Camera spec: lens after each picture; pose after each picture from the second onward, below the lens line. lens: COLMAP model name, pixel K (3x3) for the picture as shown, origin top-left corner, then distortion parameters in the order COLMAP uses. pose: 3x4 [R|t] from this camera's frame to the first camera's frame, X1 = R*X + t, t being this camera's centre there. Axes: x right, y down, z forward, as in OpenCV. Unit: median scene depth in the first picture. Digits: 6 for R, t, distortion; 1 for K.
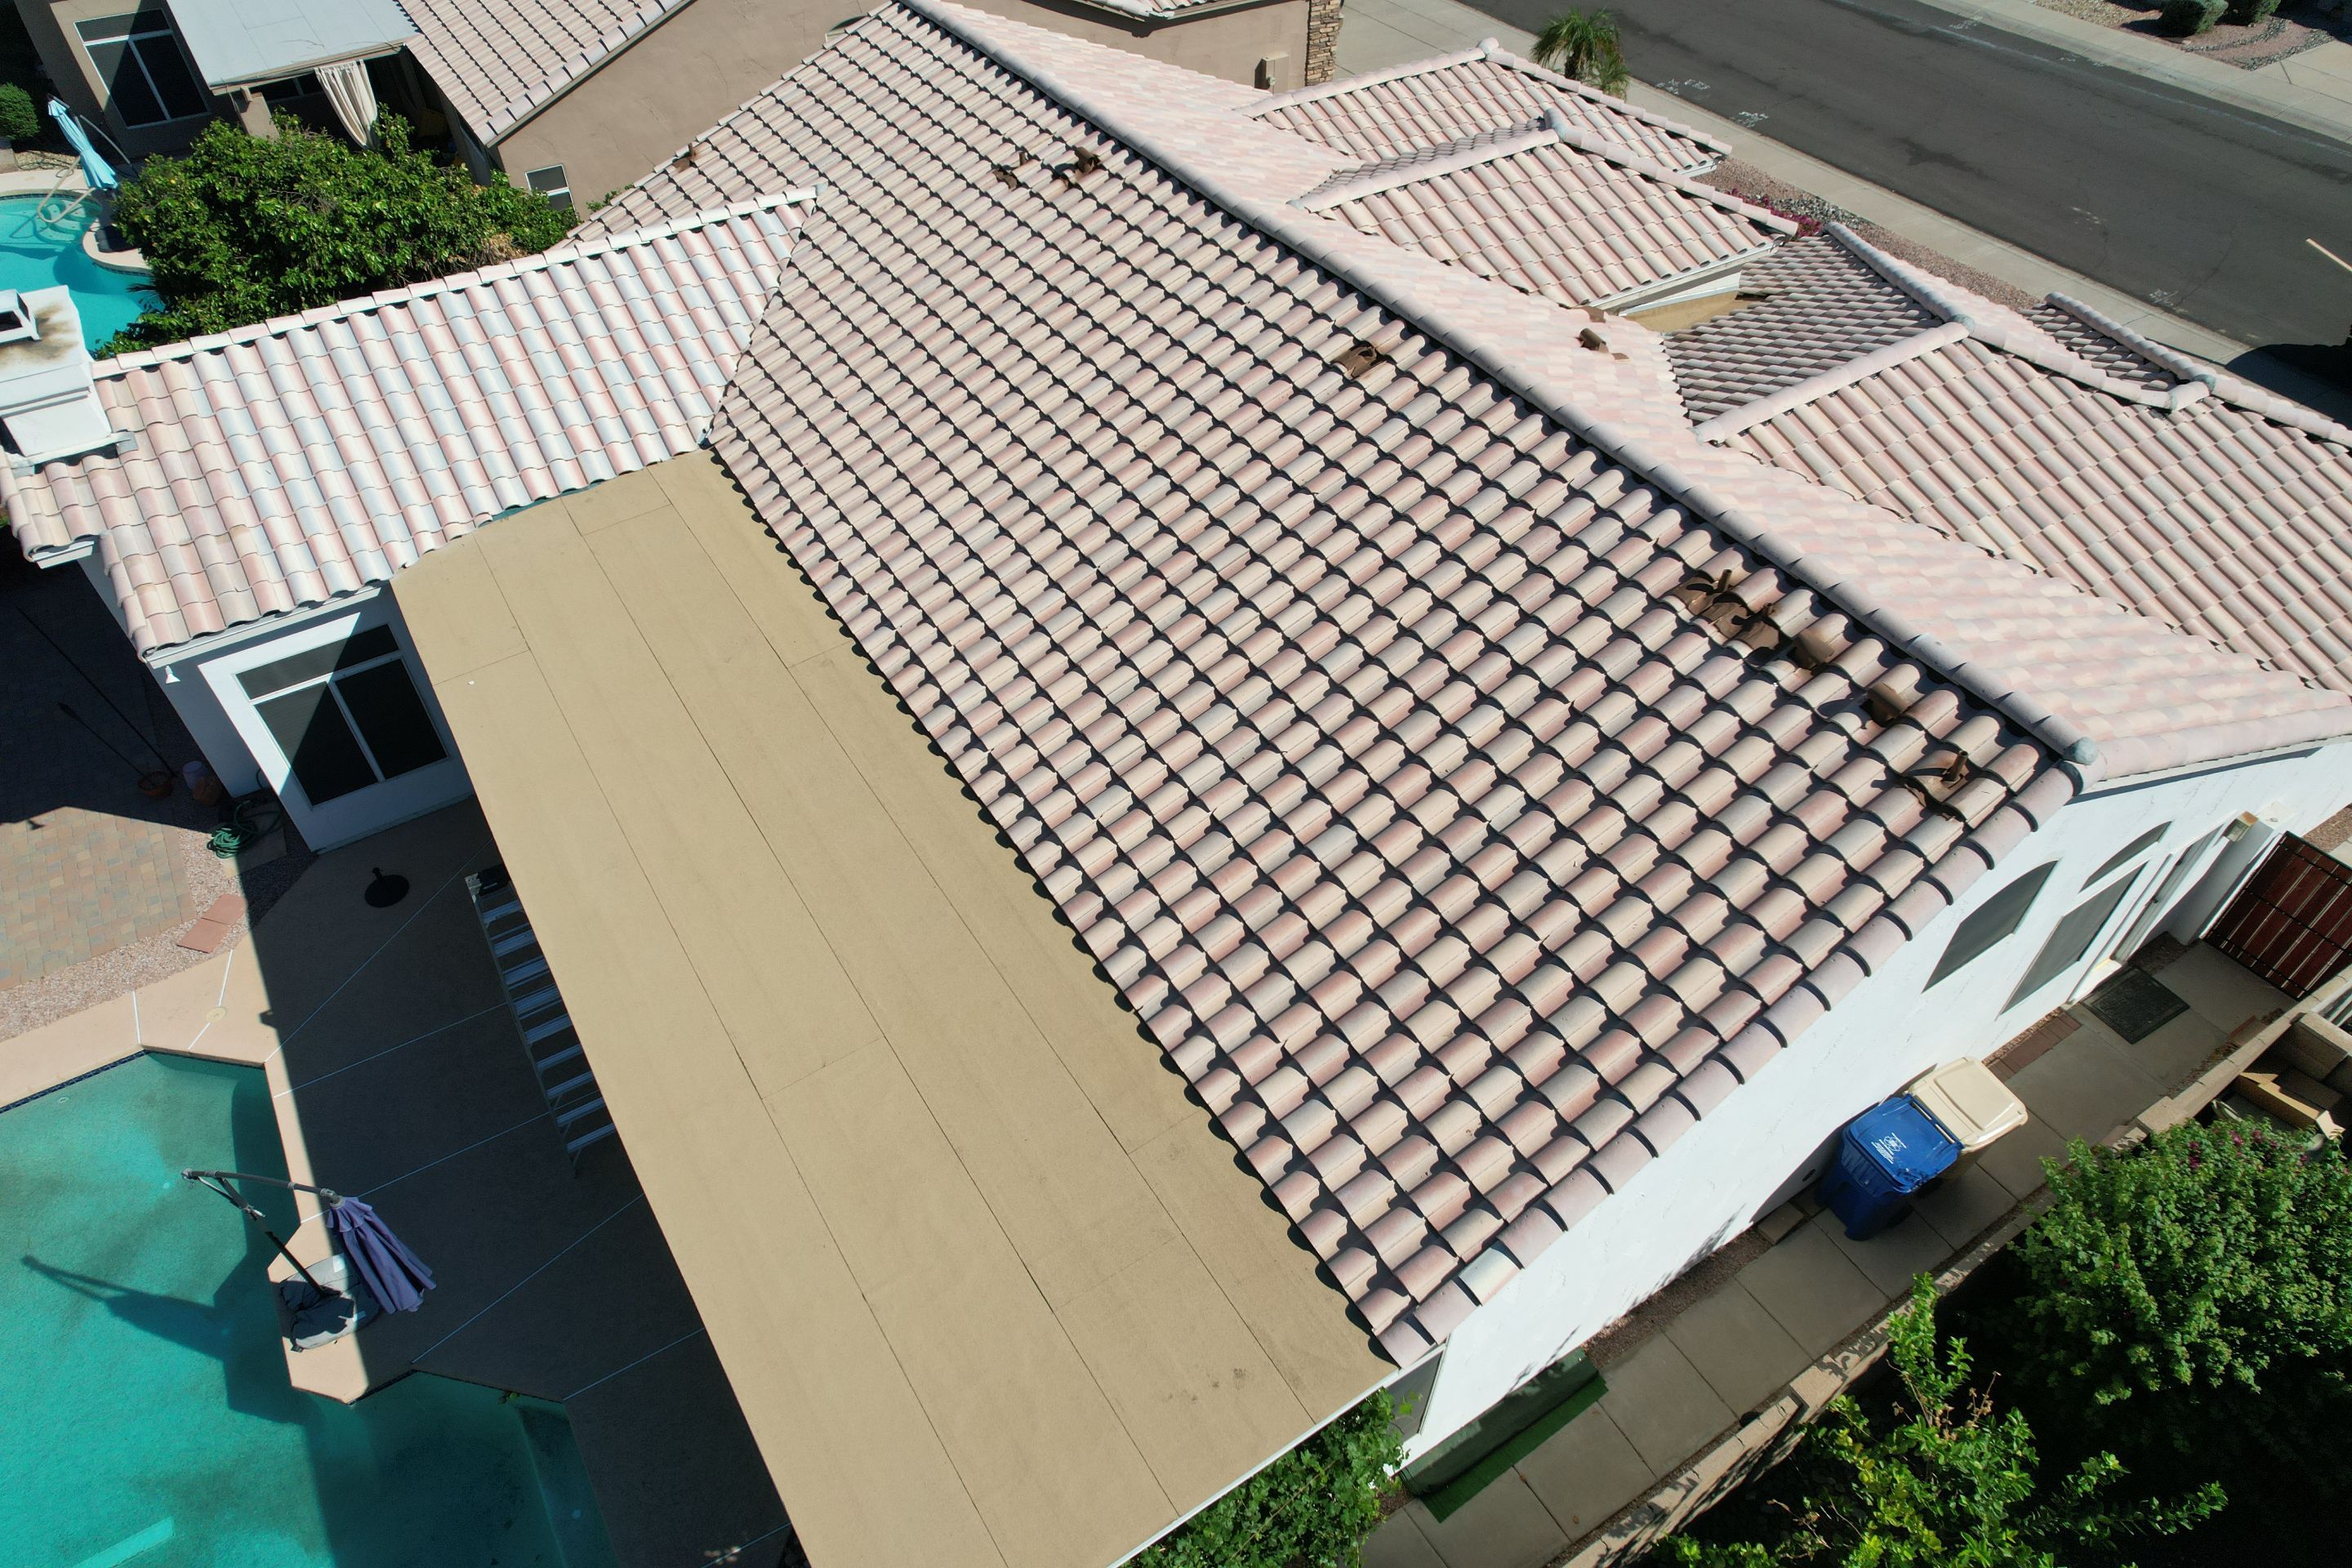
lens RADIAL K [[1496.4, 0, 1170.3], [0, 1496.4, 792.2], [0, 0, 1]] dist [-0.075449, 0.067480]
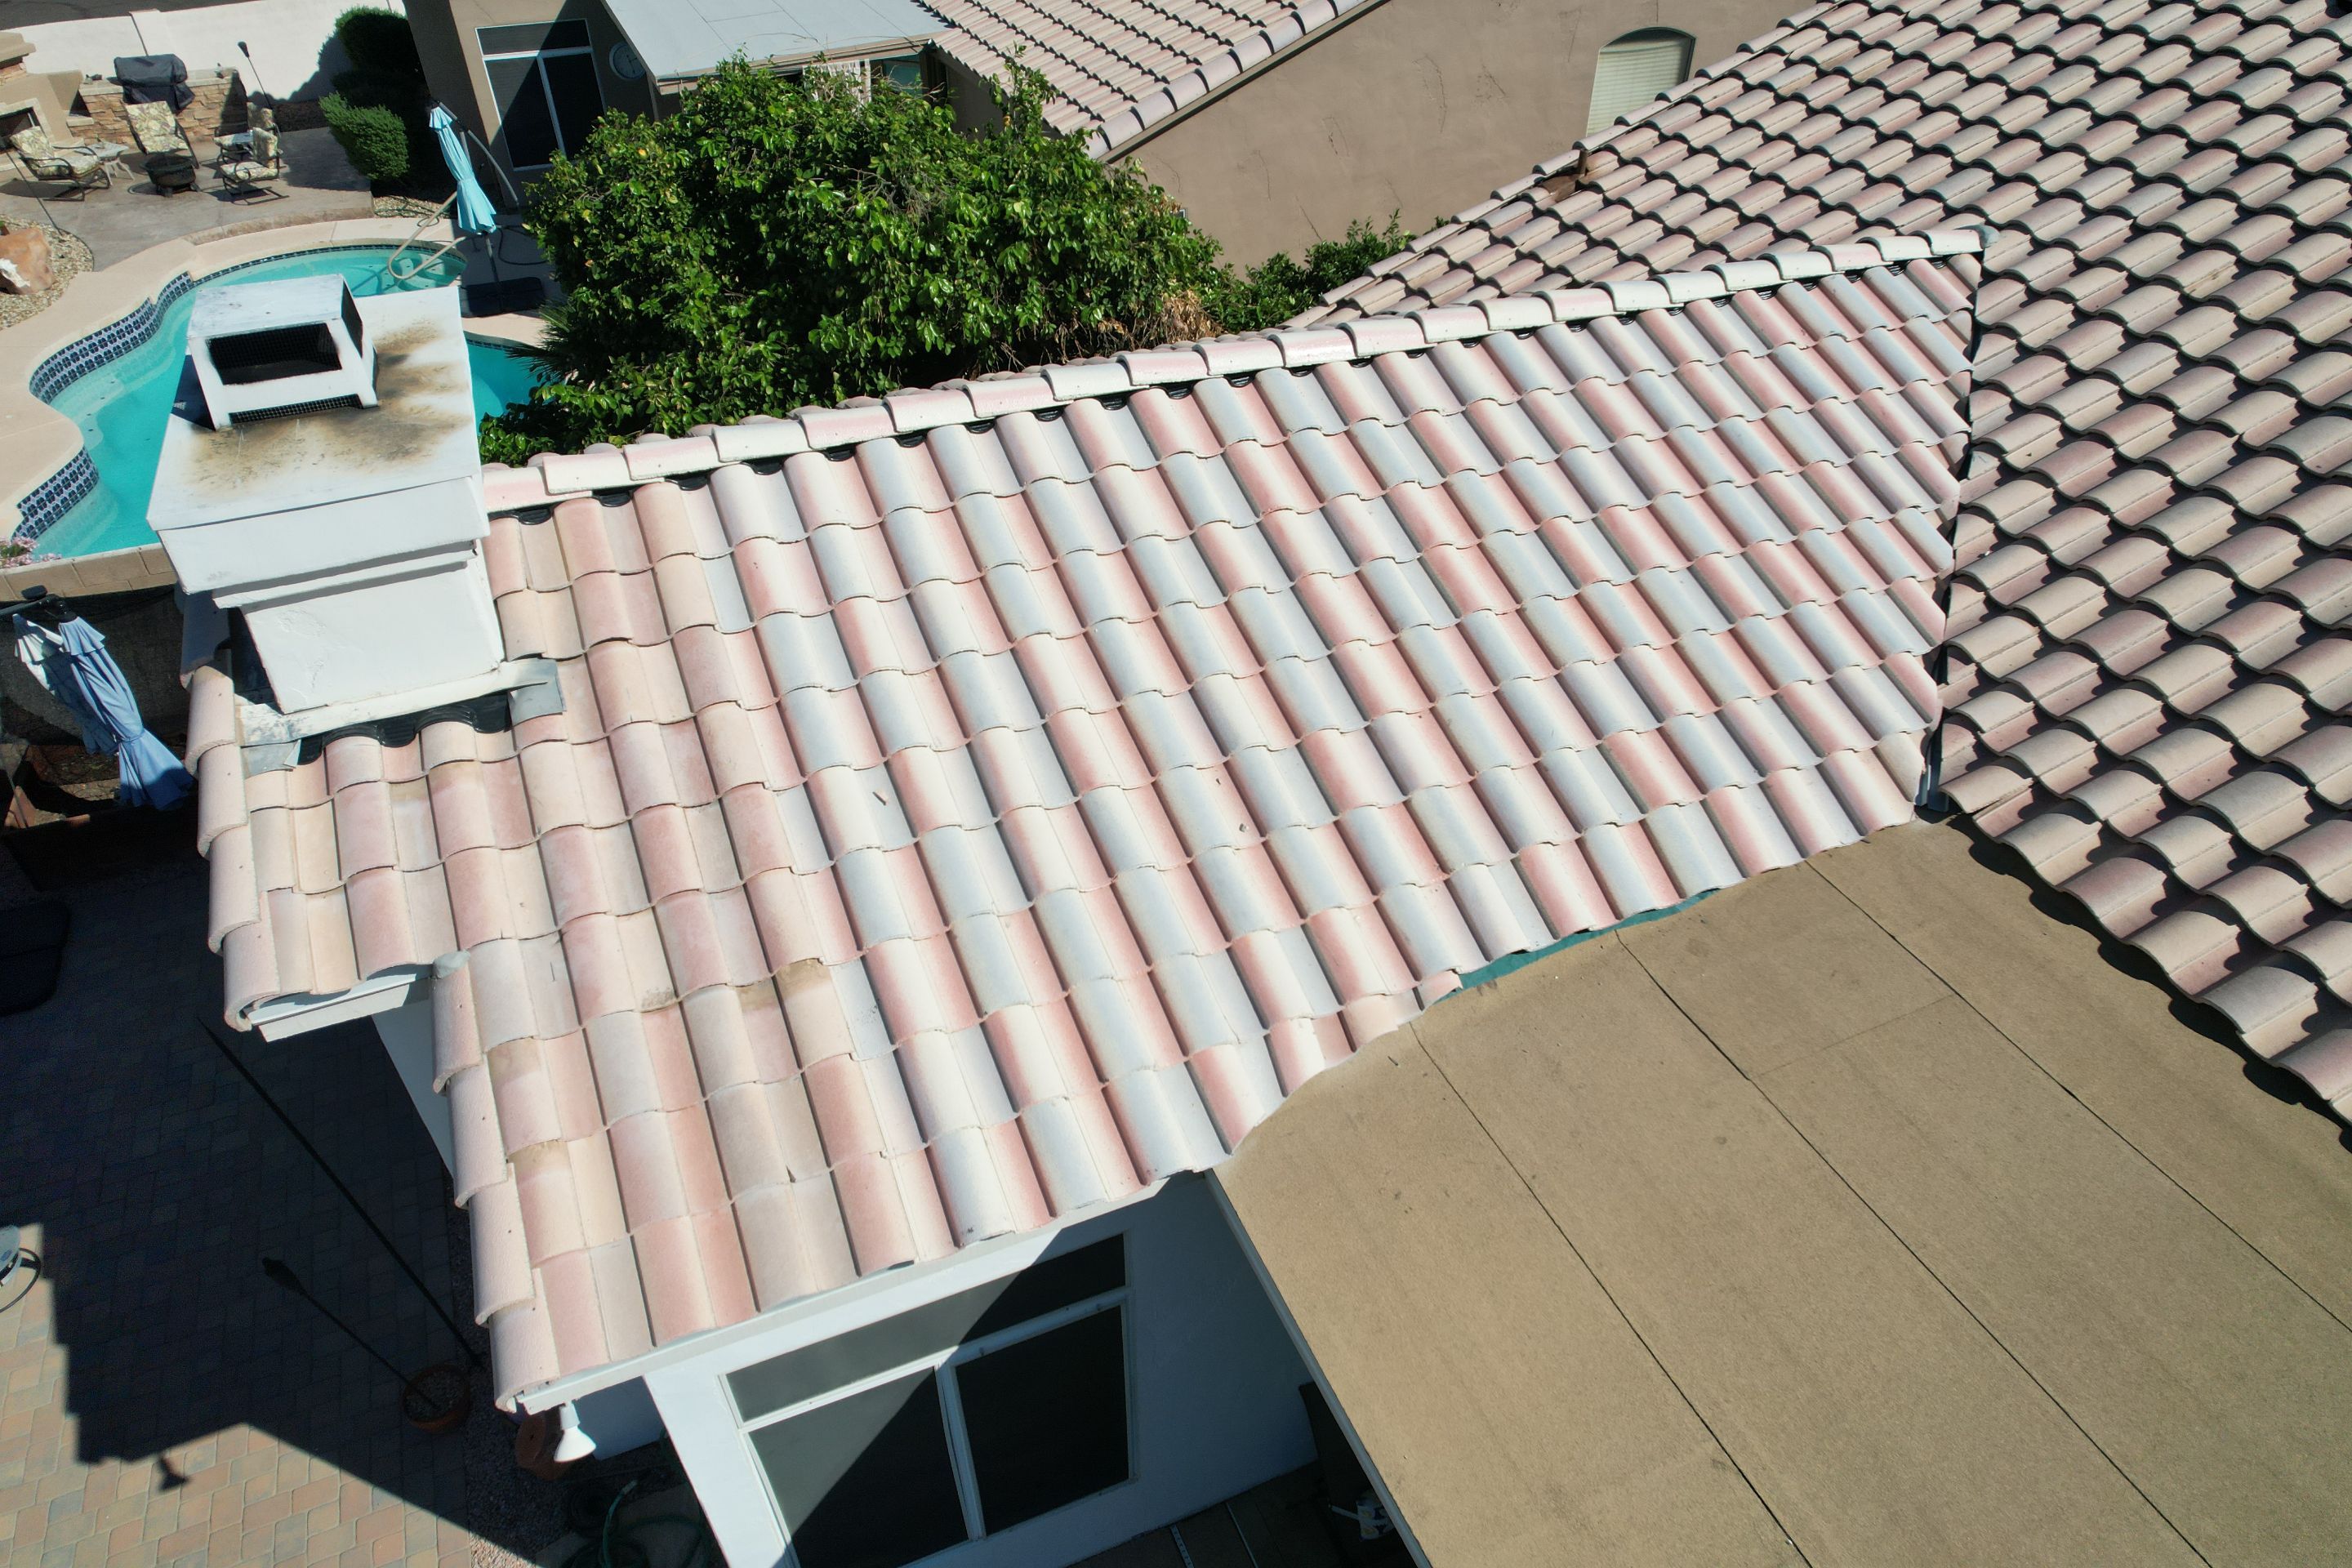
lens RADIAL K [[1513.4, 0, 1168.3], [0, 1513.4, 794.7], [0, 0, 1]] dist [-0.103251, 0.105136]
pose [[0.987250, 0.101640, -0.122501, -0.432379], [-0.114365, 0.988213, -0.101758, -0.164158], [0.110714, 0.114471, 0.987238, 0.555423]]
